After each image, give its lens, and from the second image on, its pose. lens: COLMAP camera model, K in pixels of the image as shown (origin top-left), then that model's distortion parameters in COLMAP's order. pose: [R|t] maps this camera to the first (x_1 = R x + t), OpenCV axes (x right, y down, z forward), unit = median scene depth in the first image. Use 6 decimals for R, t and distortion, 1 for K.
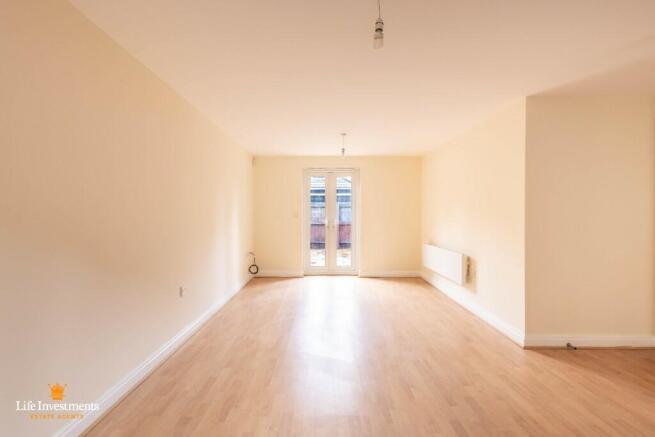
lens RADIAL K [[302.4, 0, 327.4], [0, 302.4, 213.7], [0, 0, 1]] dist [0.006445, 0.000243]
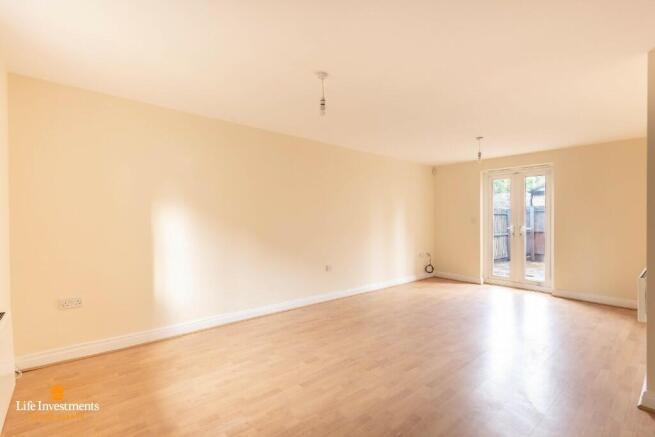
lens RADIAL K [[302.4, 0, 329.4], [0, 302.4, 220.5], [0, 0, 1]] dist [0.006445, 0.000243]
pose [[0.658987, 0.007044, -0.752121, 0.334522], [-0.005258, 0.999975, 0.004759, 0.002129], [0.752136, 0.000818, 0.659008, -0.010001]]
